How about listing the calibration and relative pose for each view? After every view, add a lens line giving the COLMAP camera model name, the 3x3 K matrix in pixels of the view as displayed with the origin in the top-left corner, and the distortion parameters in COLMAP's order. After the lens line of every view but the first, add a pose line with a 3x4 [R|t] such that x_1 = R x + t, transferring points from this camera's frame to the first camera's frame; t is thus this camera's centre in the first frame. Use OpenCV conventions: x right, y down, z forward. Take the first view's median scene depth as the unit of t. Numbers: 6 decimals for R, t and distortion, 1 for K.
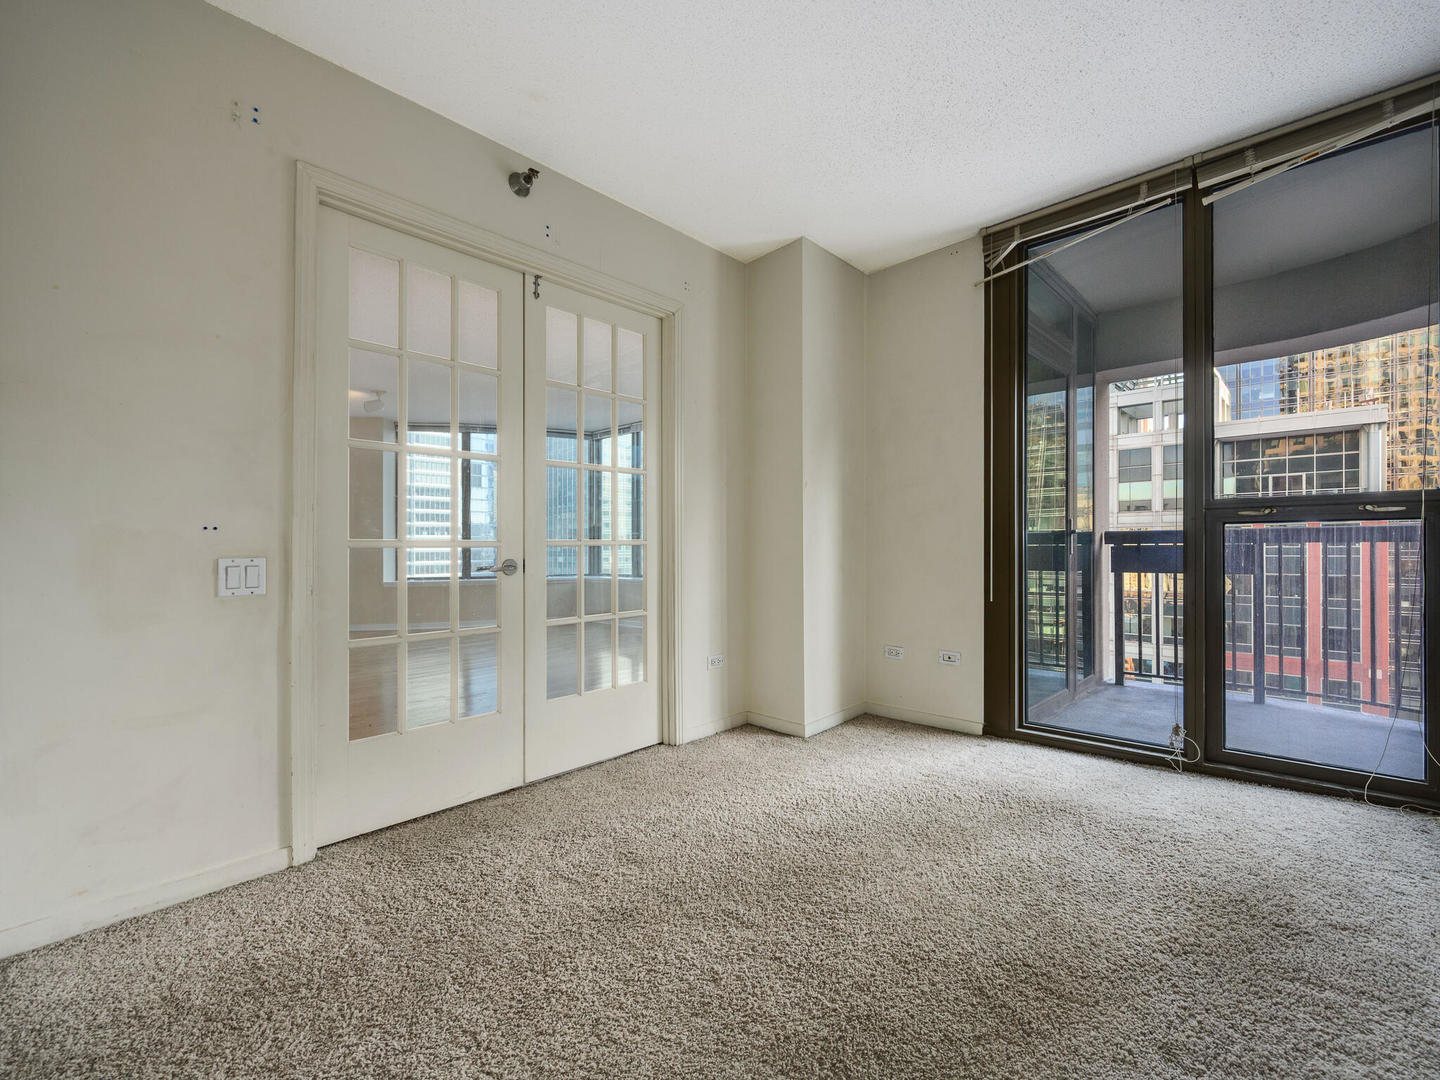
lens RADIAL K [[648.9, 0, 707.8], [0, 648.9, 555.2], [0, 0, 1]] dist [-0.008340, -0.000470]
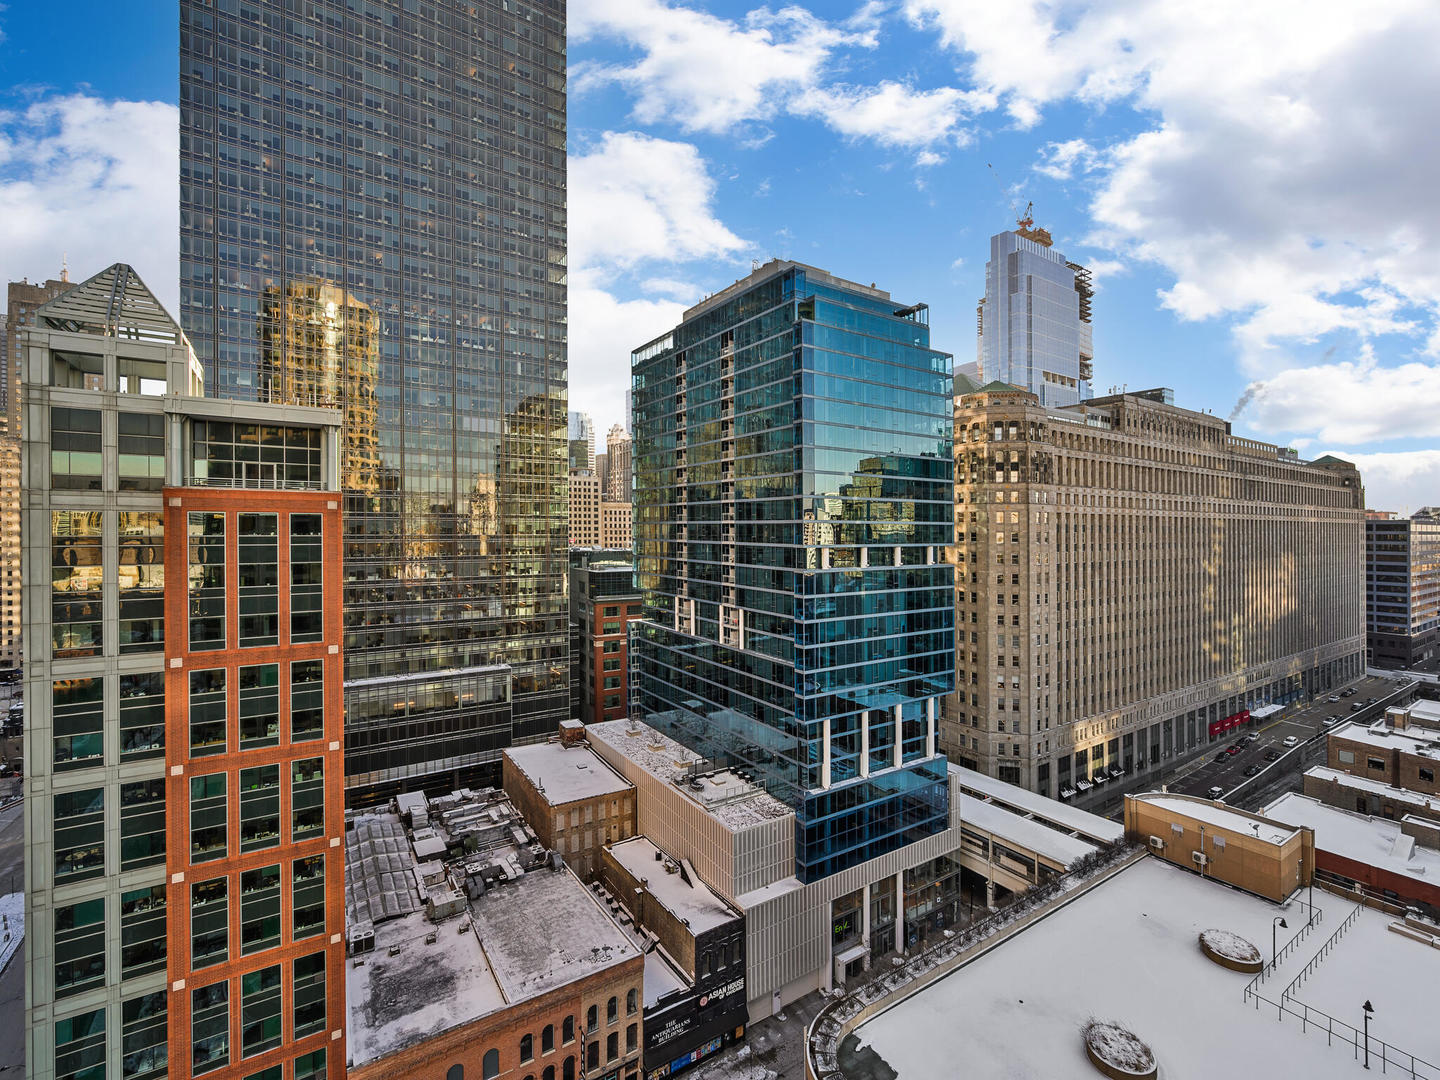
lens RADIAL K [[632.8, 0, 719.7], [0, 632.8, 528.4], [0, 0, 1]] dist [-0.001848, 0.000013]
pose [[0.212128, 0.001909, 0.977240, 0.087008], [0.004832, 0.999984, -0.003002, -0.016288], [-0.977230, 0.005358, 0.212115, 0.089737]]
